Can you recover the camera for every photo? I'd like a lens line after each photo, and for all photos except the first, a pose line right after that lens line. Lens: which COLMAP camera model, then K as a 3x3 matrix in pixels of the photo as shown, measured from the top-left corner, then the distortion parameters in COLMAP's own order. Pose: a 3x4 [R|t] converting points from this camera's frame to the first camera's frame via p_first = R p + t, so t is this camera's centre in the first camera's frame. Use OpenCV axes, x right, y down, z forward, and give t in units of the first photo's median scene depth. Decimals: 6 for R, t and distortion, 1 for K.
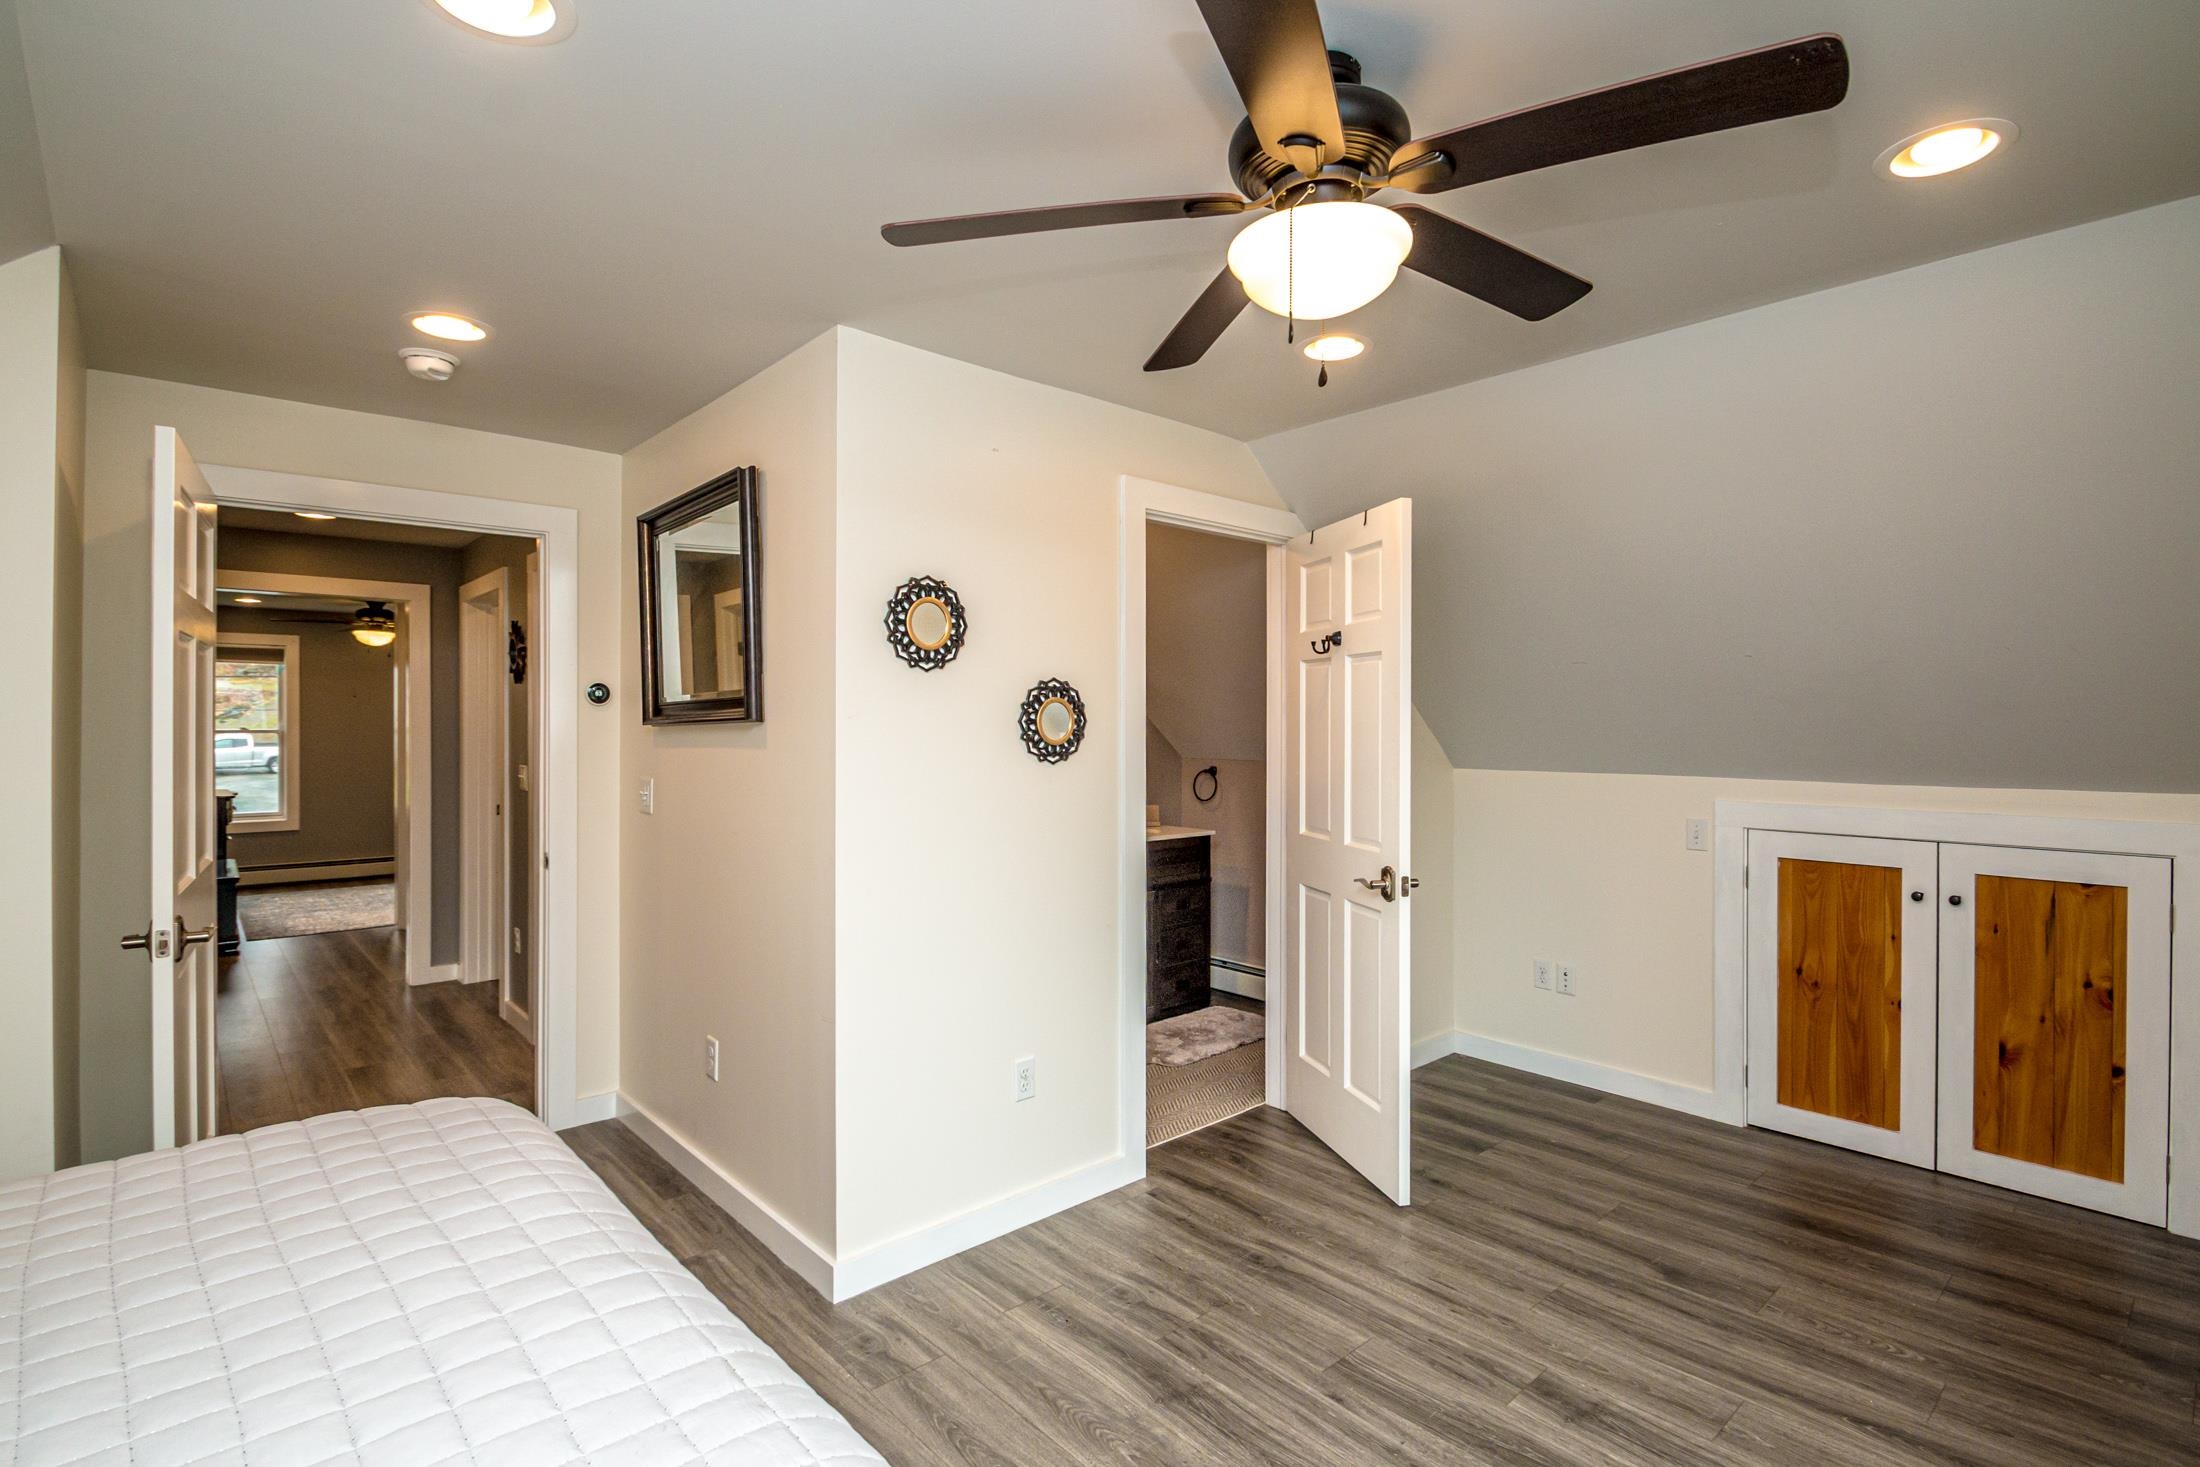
lens RADIAL K [[1046.8, 0, 1093.3], [0, 1046.8, 712.3], [0, 0, 1]] dist [0.001370, -0.012017]
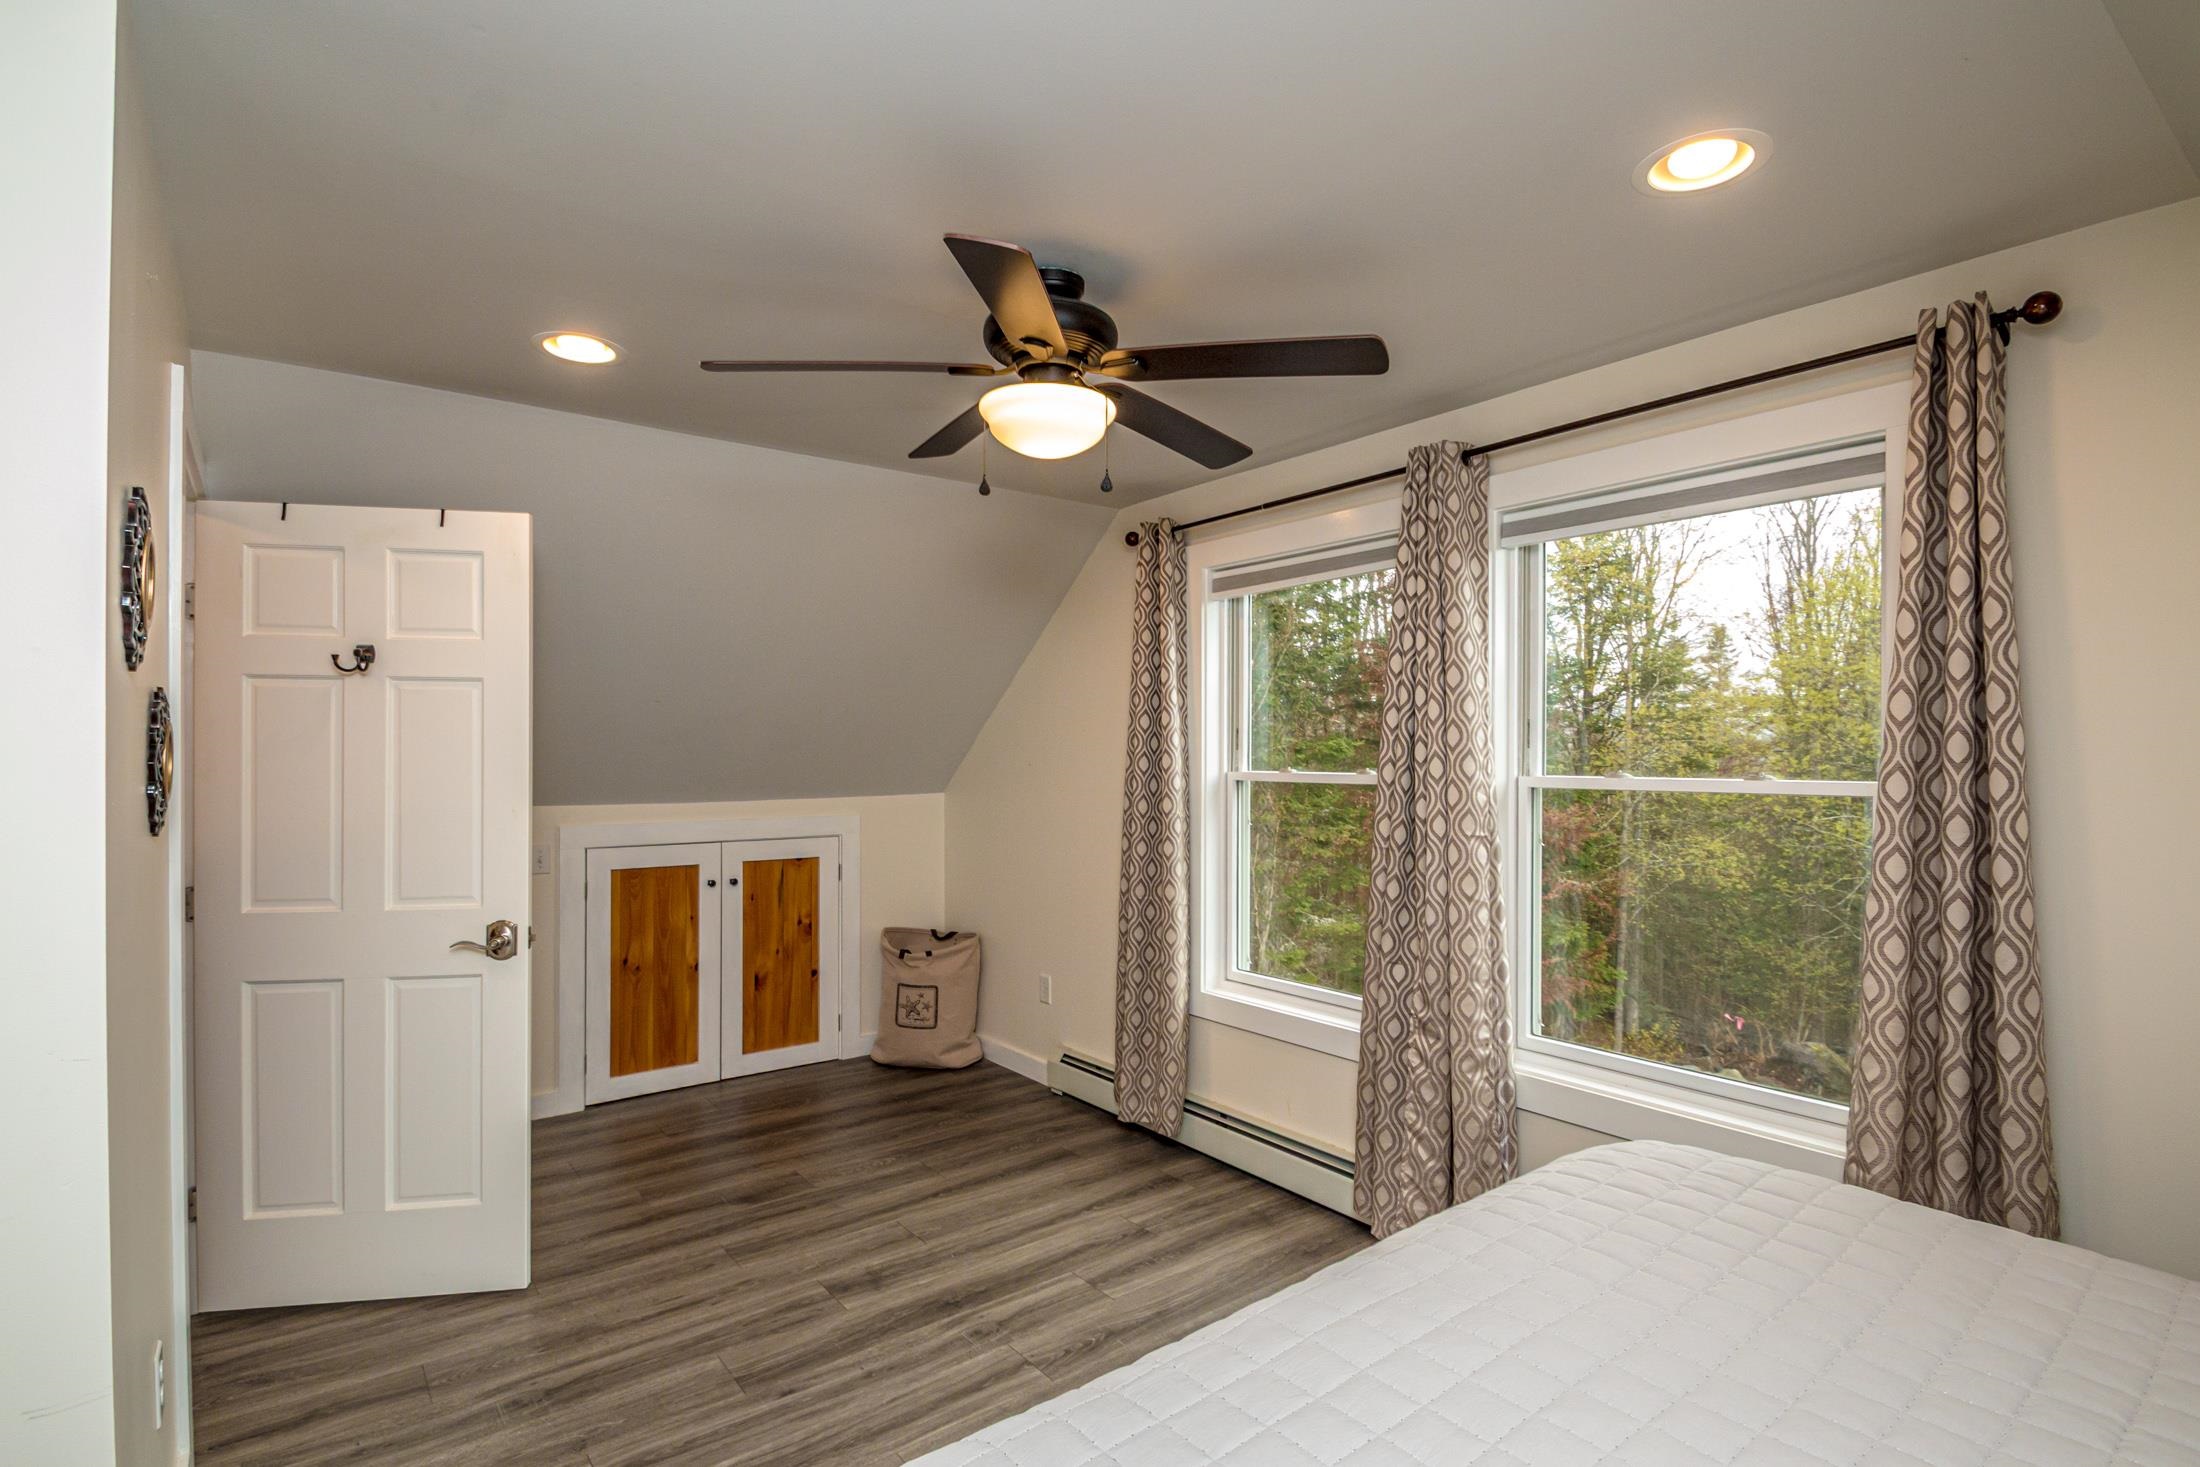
lens RADIAL K [[1035.2, 0, 1097.8], [0, 1035.2, 743.9], [0, 0, 1]] dist [0.001358, -0.010733]
pose [[0.073117, 0.006142, 0.997304, -0.552882], [-0.006806, 0.999961, -0.005659, -0.001724], [-0.997300, -0.006374, 0.073156, 0.421701]]
